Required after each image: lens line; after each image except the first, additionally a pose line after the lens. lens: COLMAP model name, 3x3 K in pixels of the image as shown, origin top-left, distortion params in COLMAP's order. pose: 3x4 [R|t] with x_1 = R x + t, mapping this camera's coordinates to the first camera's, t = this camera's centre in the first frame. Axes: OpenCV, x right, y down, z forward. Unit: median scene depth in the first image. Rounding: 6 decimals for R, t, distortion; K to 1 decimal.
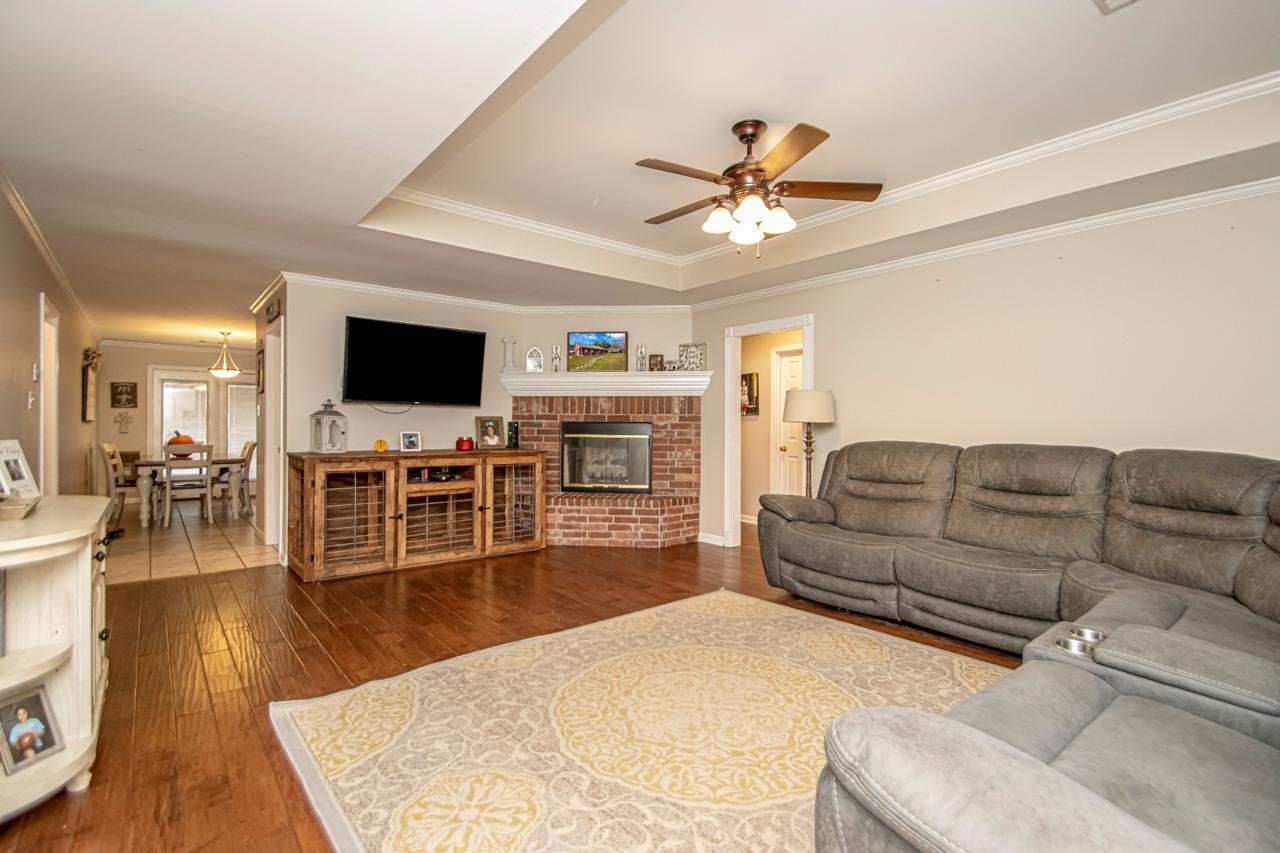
lens RADIAL K [[592.7, 0, 659.8], [0, 592.7, 433.9], [0, 0, 1]] dist [0.015840, -0.017407]
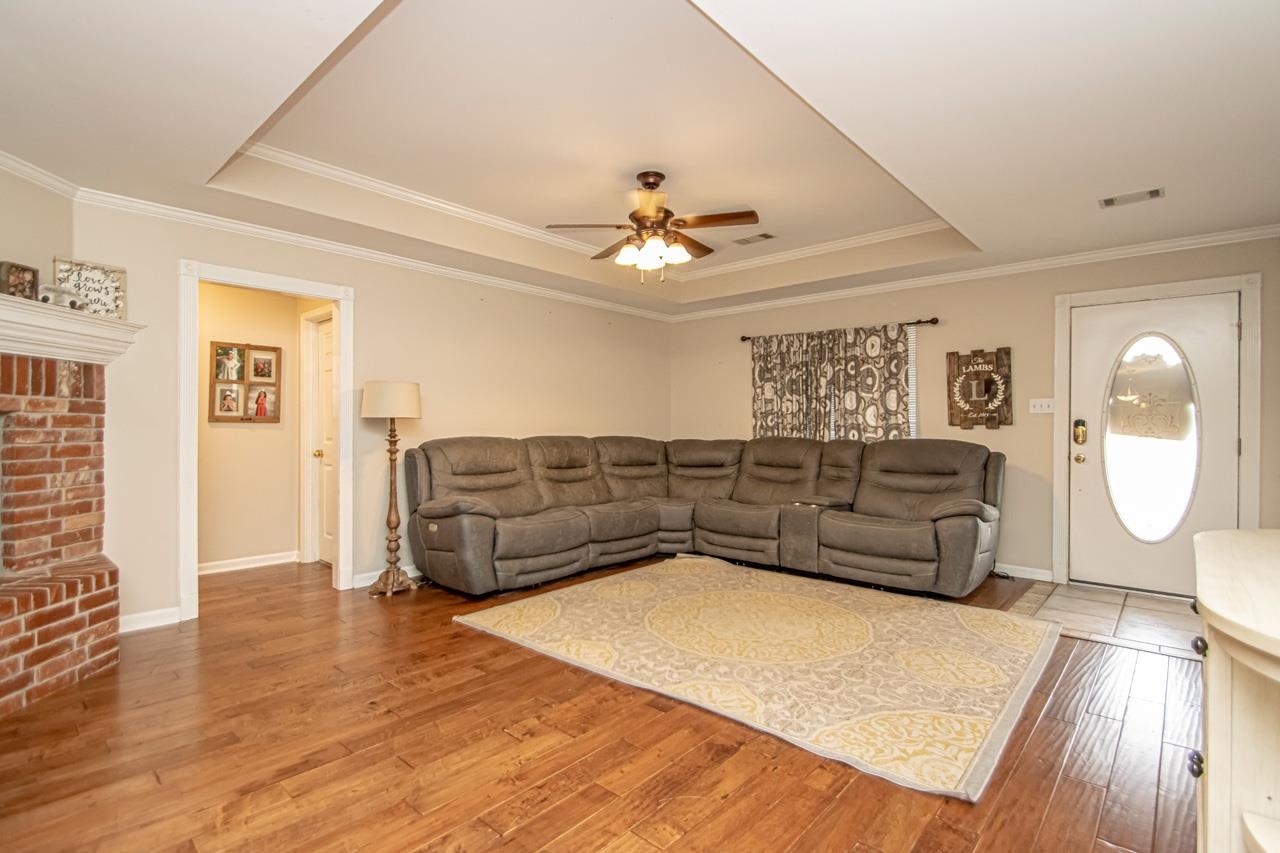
lens RADIAL K [[592.7, 0, 636.5], [0, 592.7, 429.5], [0, 0, 1]] dist [0.015840, -0.017407]
pose [[-0.118954, -0.010000, 0.992849, -0.905032], [0.008194, 0.999905, 0.011053, -0.013842], [-0.992866, 0.009451, -0.118860, 1.012181]]
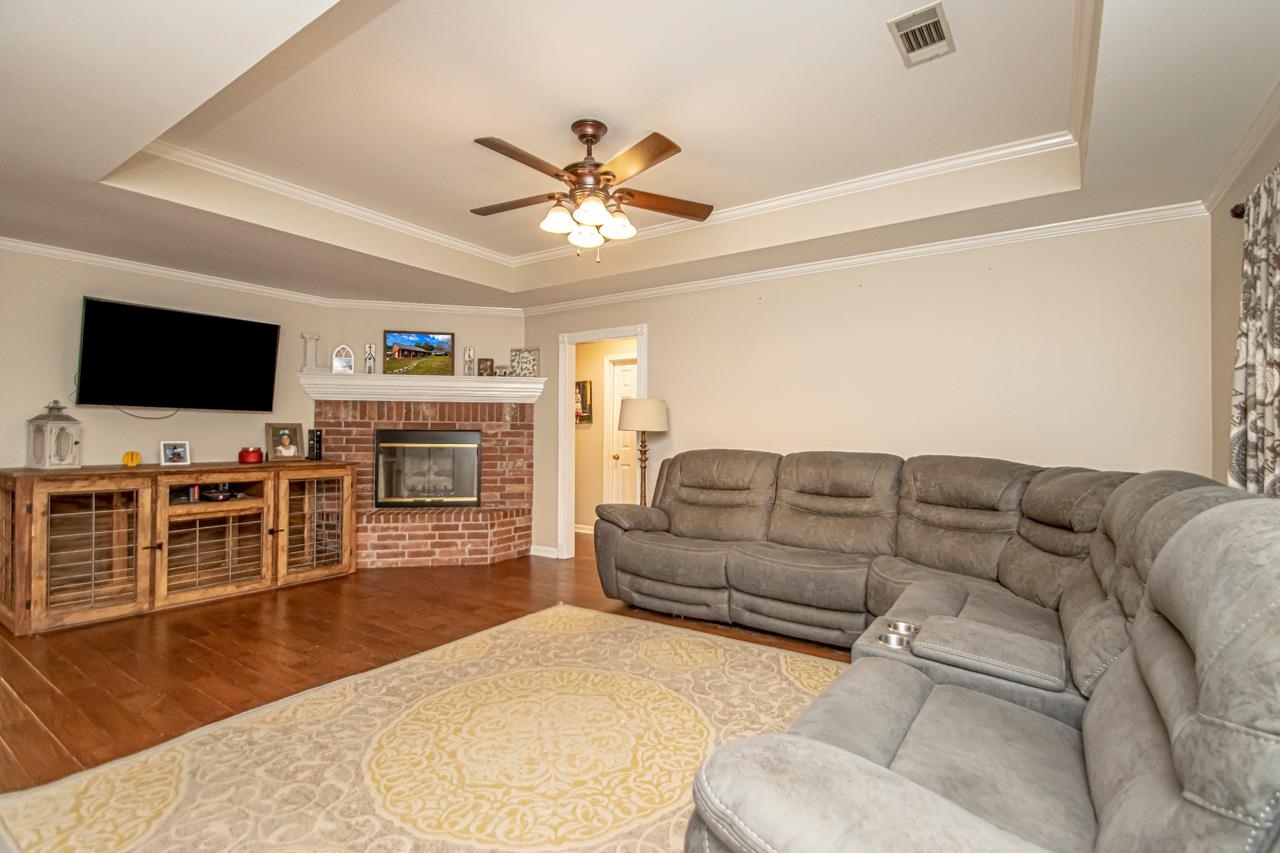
lens RADIAL K [[592.7, 0, 658.0], [0, 592.7, 436.9], [0, 0, 1]] dist [0.015840, -0.017407]
pose [[0.960774, -0.000182, 0.277333, -0.007343], [0.002158, 0.999974, -0.006818, -0.003770], [-0.277324, 0.007149, 0.960750, 0.030761]]
